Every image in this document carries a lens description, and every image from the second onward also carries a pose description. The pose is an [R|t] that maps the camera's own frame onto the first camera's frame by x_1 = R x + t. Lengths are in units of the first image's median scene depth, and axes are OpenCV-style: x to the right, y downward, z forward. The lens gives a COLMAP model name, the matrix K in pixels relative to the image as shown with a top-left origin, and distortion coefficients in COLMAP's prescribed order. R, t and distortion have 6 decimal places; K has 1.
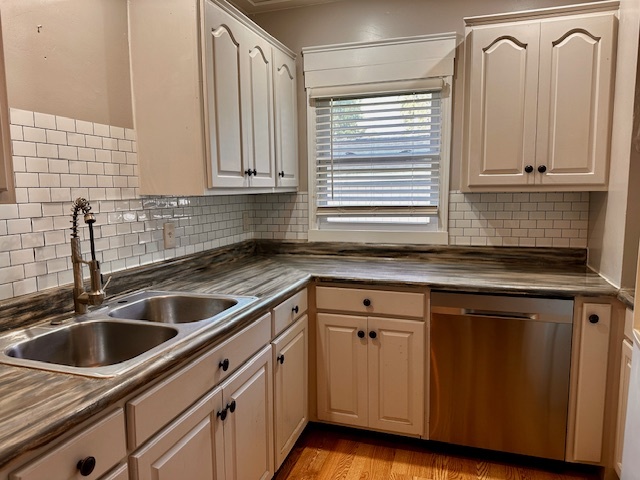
lens RADIAL K [[440.6, 0, 315.8], [0, 440.6, 240.2], [0, 0, 1]] dist [0.040183, -0.016252]
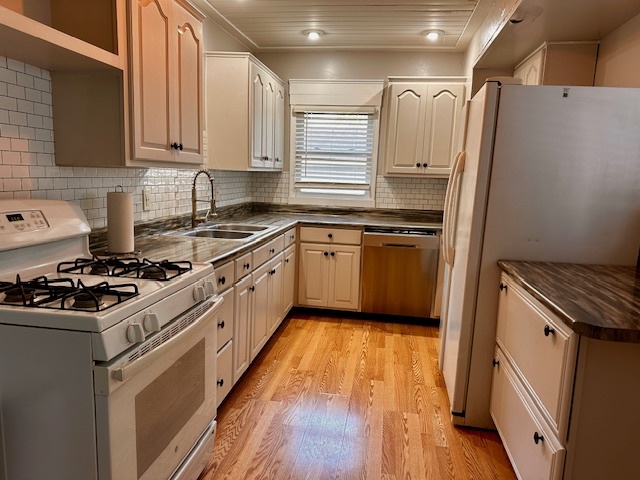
lens RADIAL K [[440.6, 0, 326.3], [0, 440.6, 243.2], [0, 0, 1]] dist [0.040183, -0.016252]
pose [[0.983790, 0.019717, 0.178235, -0.197393], [-0.028413, 0.998520, 0.046370, 0.081215], [-0.177057, -0.050682, 0.982895, -0.687519]]
